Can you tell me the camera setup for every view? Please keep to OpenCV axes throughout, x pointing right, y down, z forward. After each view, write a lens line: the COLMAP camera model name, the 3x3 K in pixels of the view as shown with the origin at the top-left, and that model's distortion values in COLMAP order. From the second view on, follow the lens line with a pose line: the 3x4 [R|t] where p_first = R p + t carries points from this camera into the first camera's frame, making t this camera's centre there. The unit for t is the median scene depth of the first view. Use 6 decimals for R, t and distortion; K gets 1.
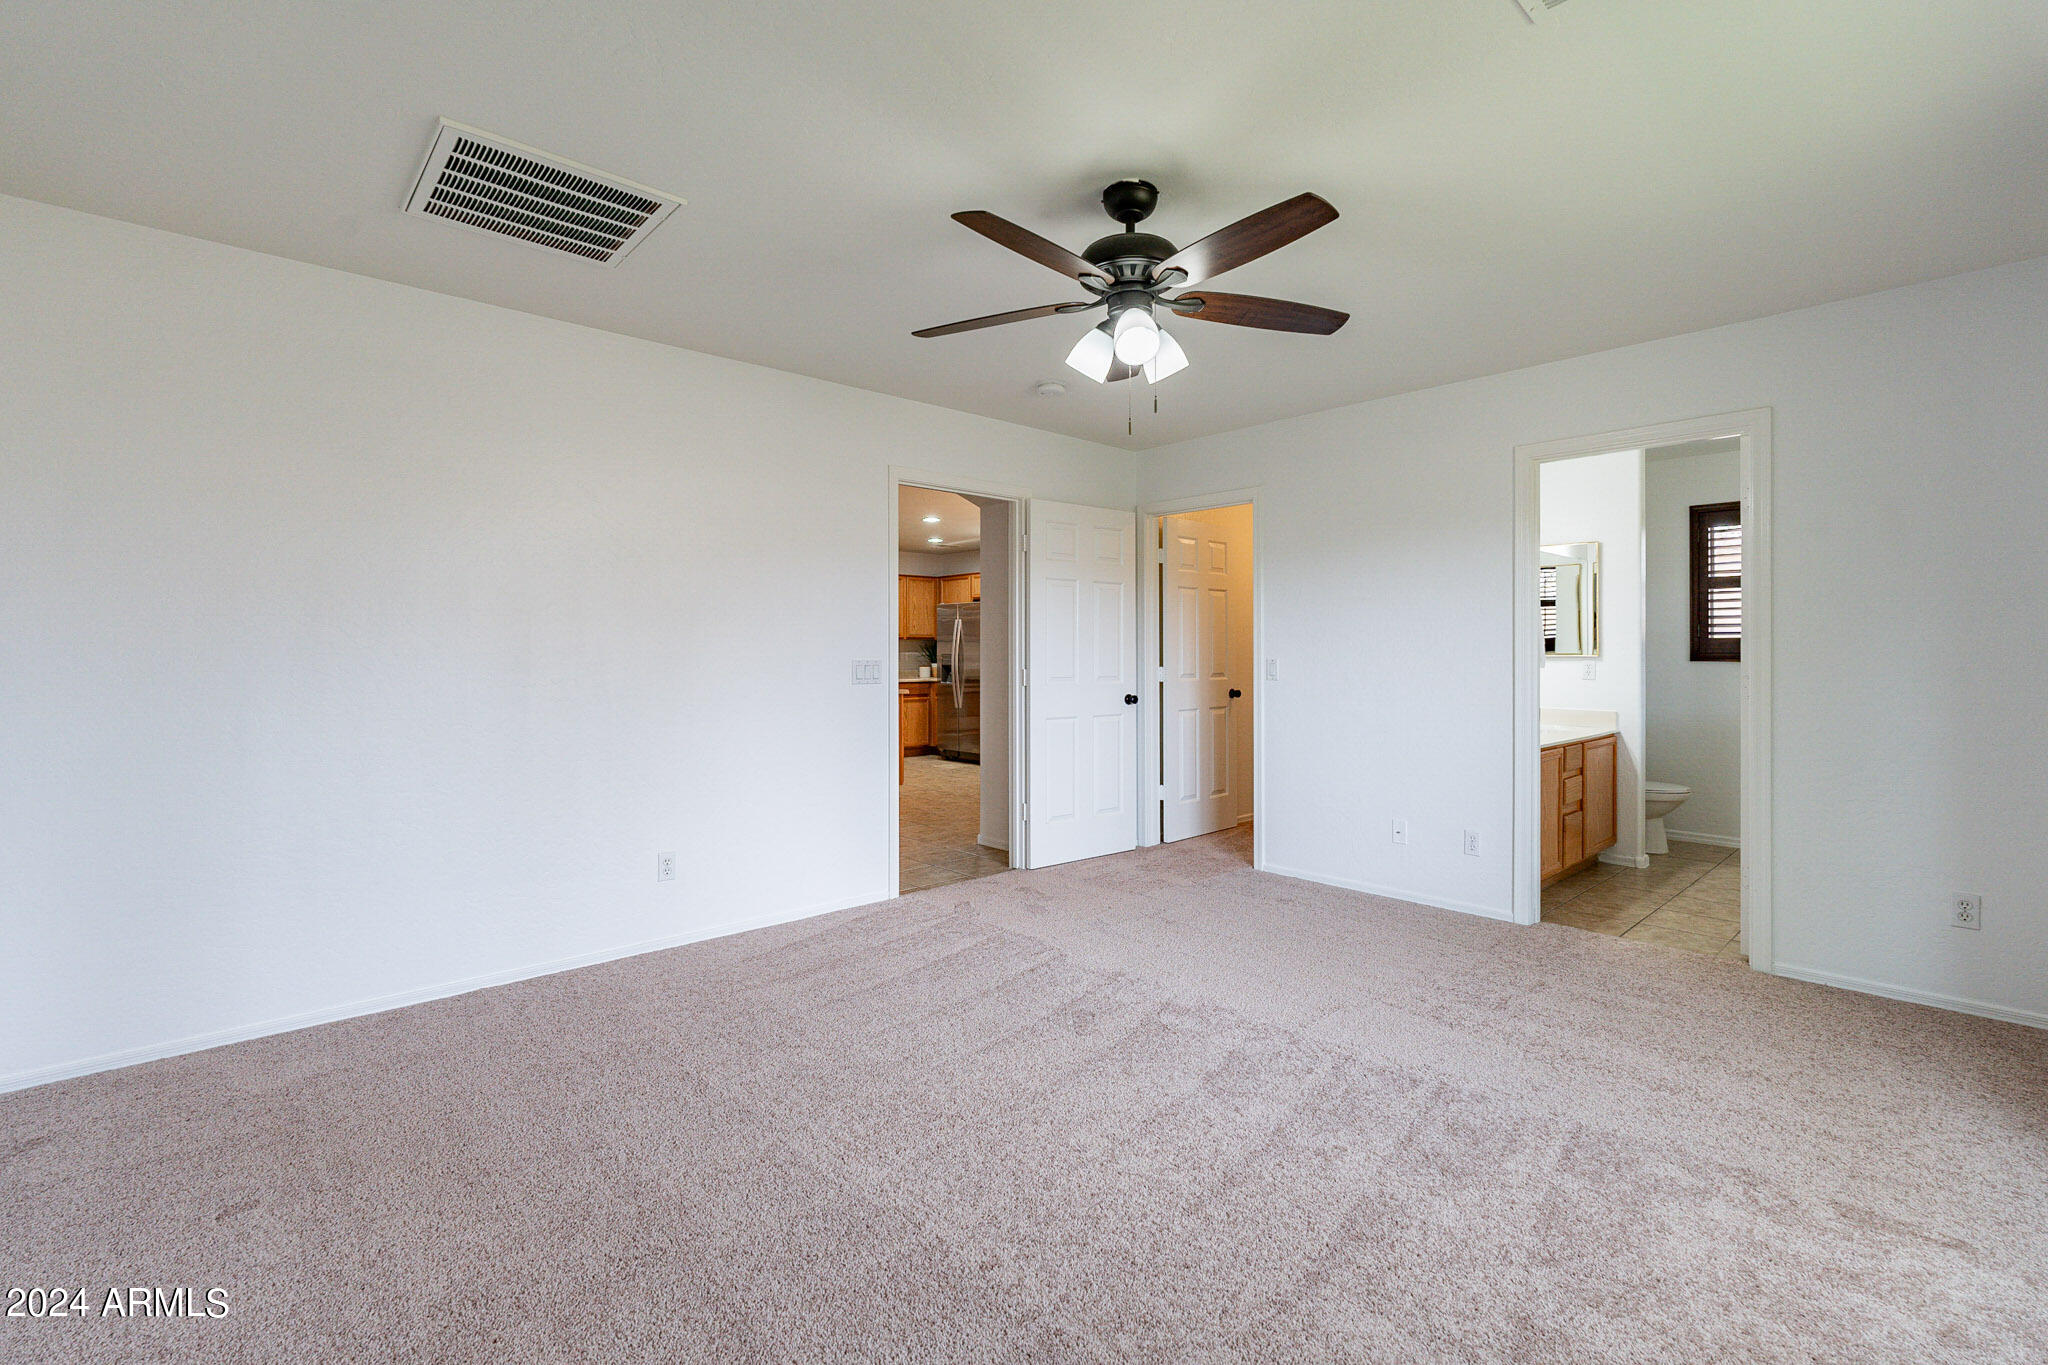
lens RADIAL K [[910.1, 0, 1037.2], [0, 910.1, 664.8], [0, 0, 1]] dist [-0.007511, 0.001121]
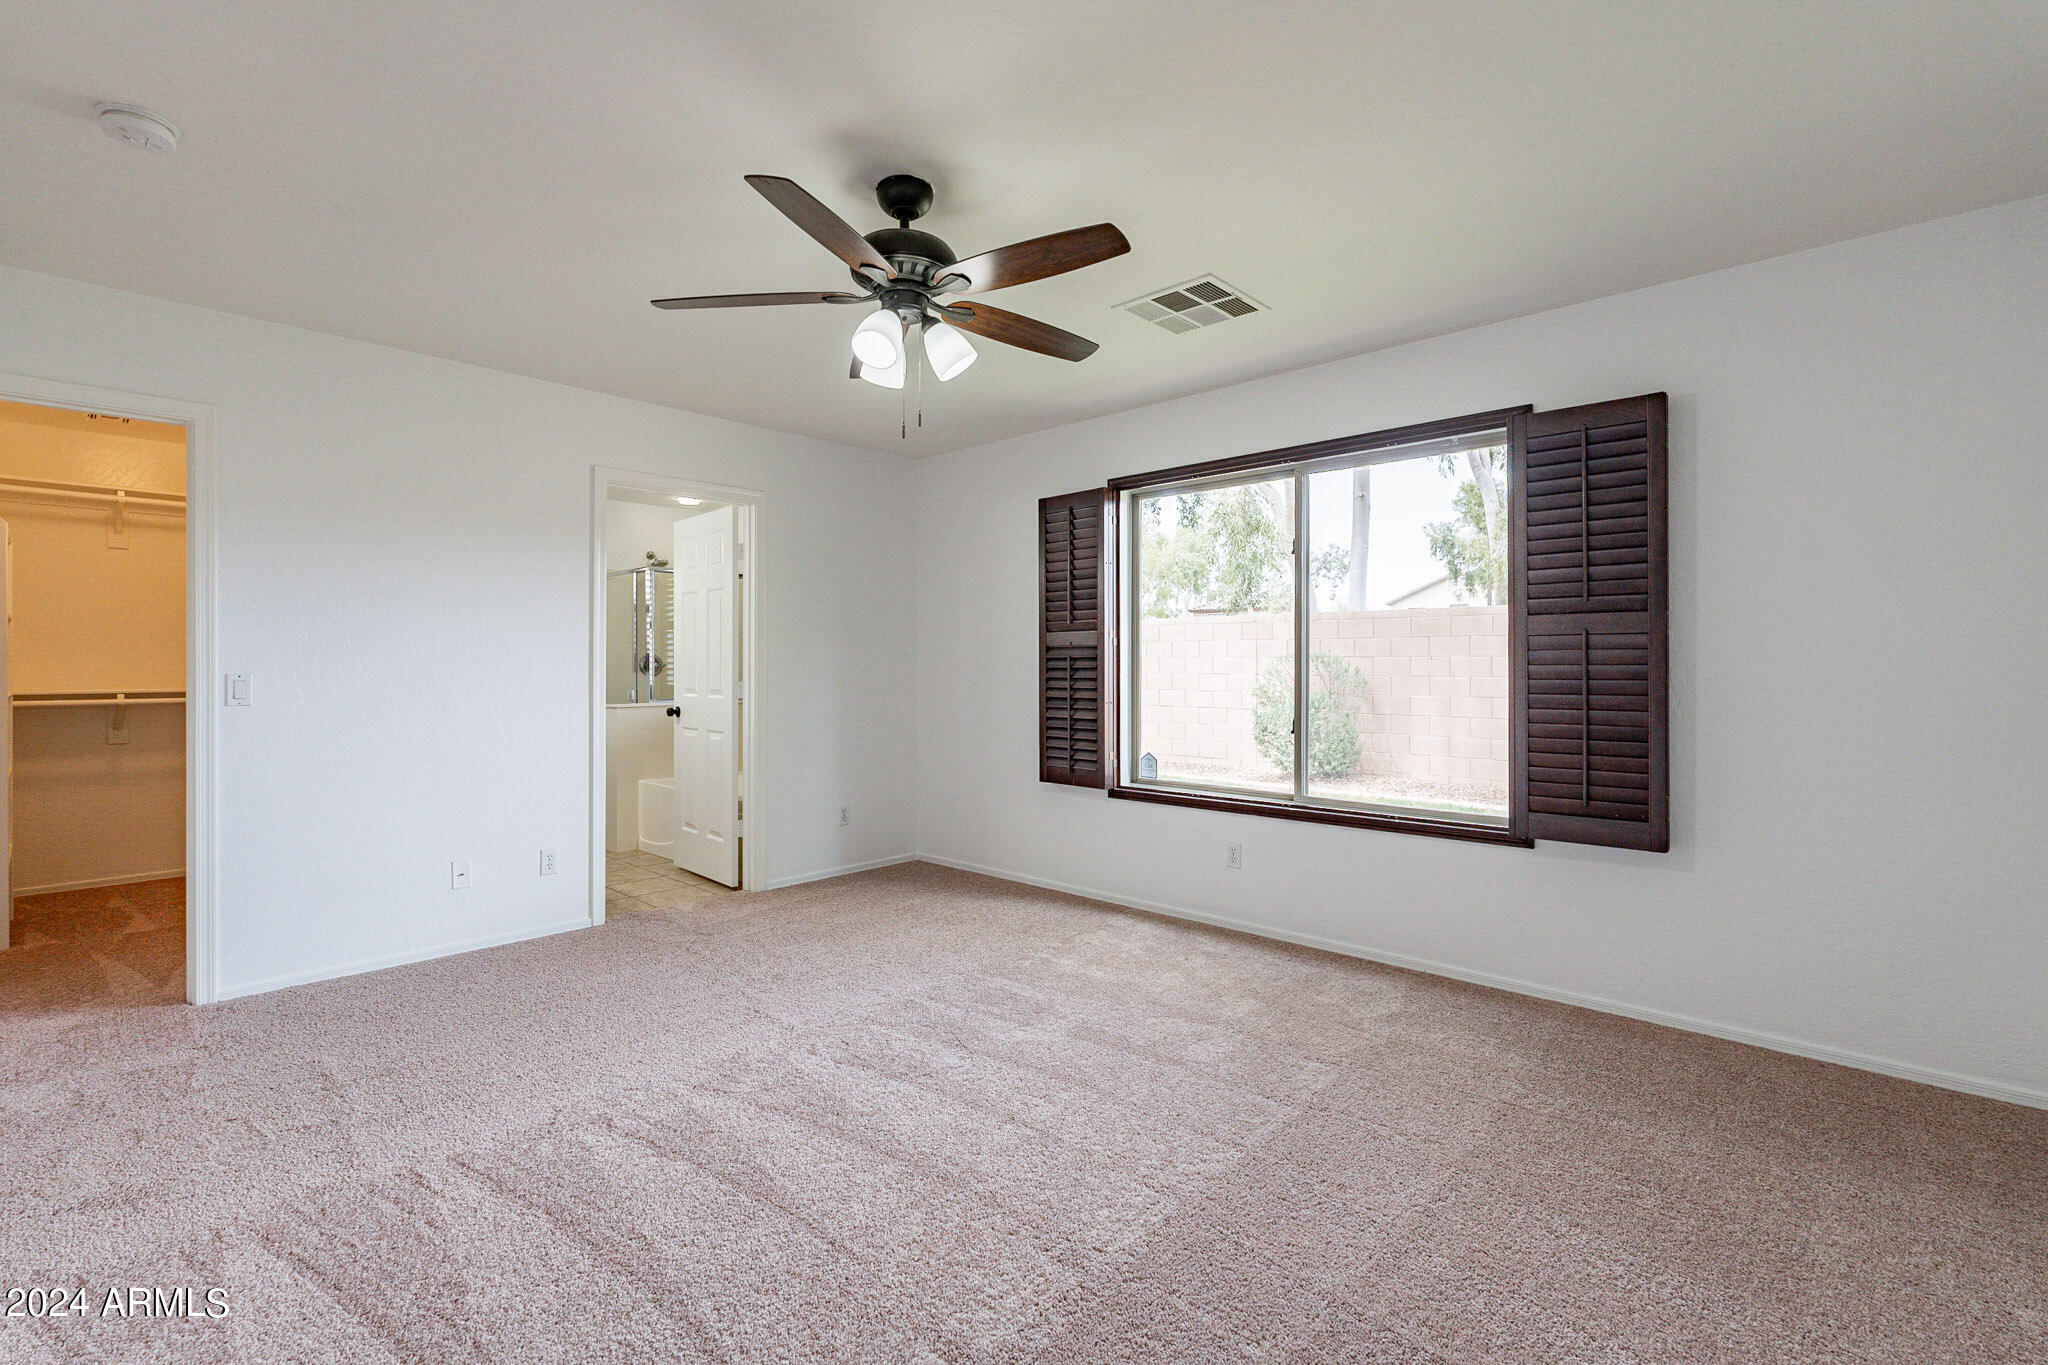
lens RADIAL K [[910.1, 0, 1037.6], [0, 910.1, 679.9], [0, 0, 1]] dist [-0.007511, 0.001121]
pose [[-0.085136, -0.015752, 0.996245, -0.722384], [0.012021, 0.999786, 0.016835, -0.009652], [-0.996297, 0.013409, -0.084928, 0.777293]]
